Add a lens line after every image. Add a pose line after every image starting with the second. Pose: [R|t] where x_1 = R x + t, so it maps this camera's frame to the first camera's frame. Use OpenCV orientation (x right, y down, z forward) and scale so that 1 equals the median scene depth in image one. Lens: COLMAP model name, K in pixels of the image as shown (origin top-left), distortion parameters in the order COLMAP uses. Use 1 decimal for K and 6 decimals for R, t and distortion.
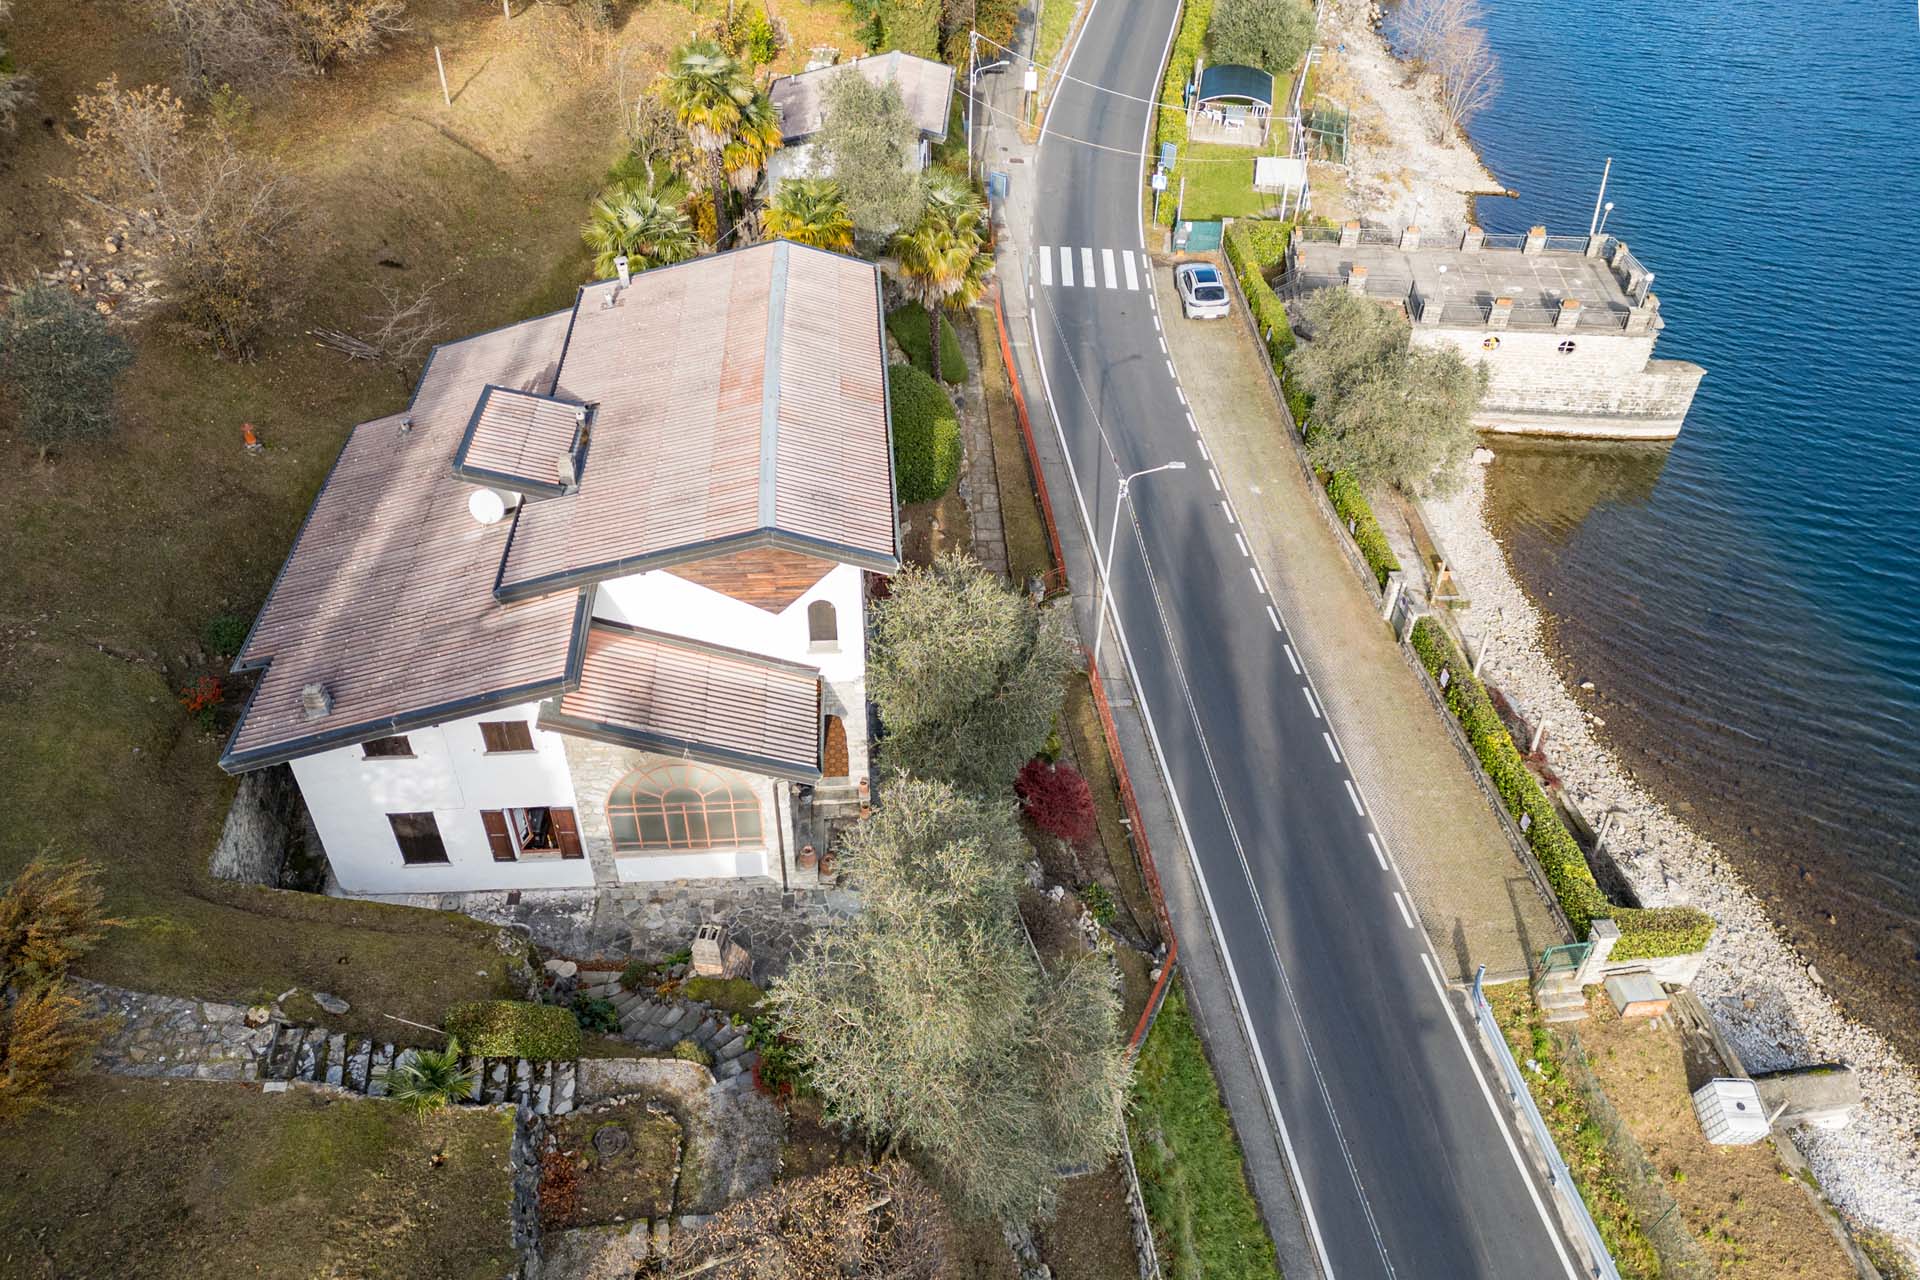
lens RADIAL K [[1338.7, 0, 934.1], [0, 1338.7, 569.8], [0, 0, 1]] dist [0.068732, -0.039268]
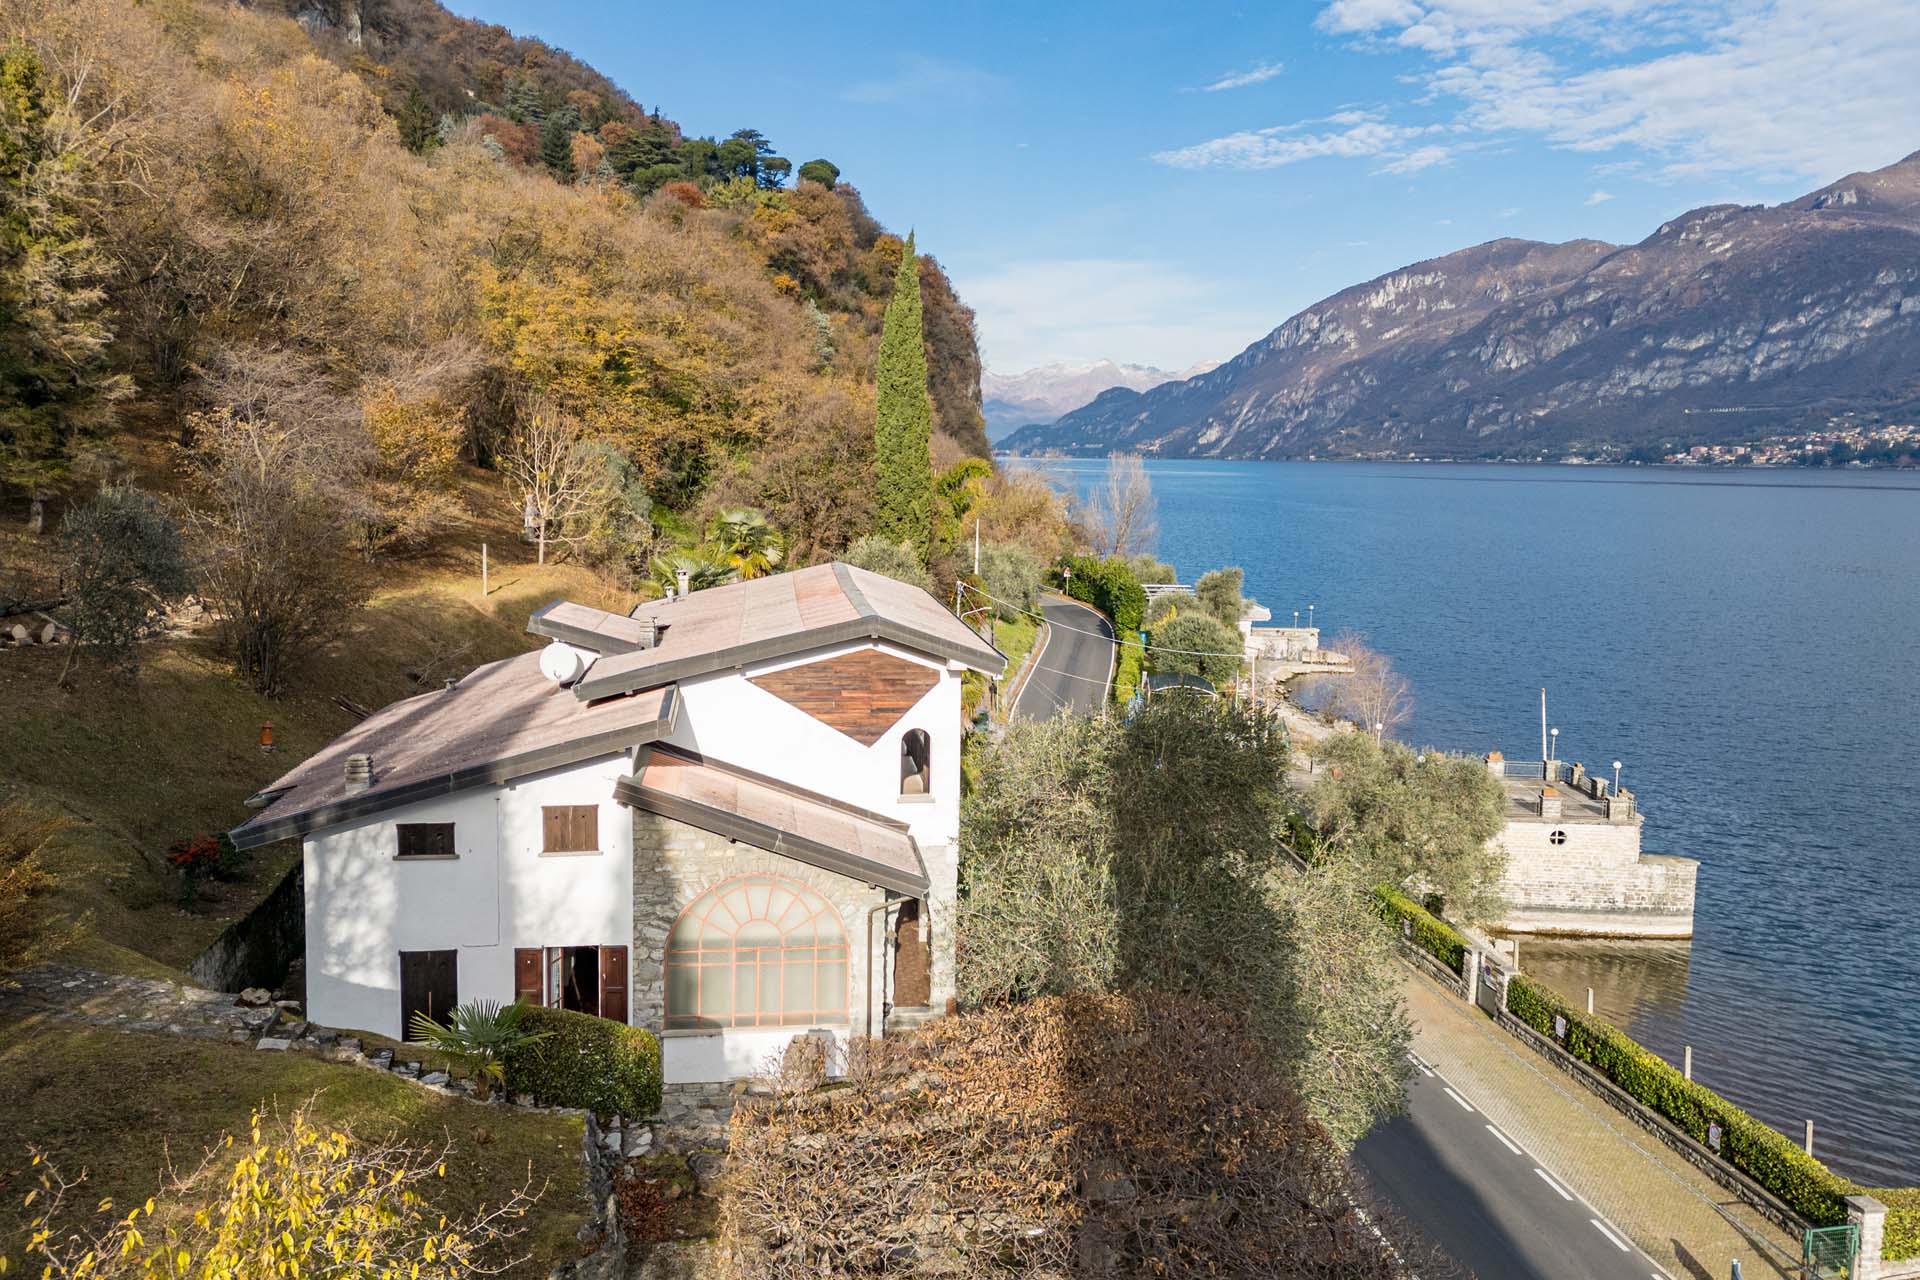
lens RADIAL K [[1338.7, 0, 932.1], [0, 1338.7, 613.9], [0, 0, 1]] dist [0.068732, -0.039268]
pose [[0.997772, 0.008088, 0.066220, -0.065699], [0.028252, 0.847985, -0.529267, 0.214453], [-0.060434, 0.529959, 0.845867, 0.085953]]
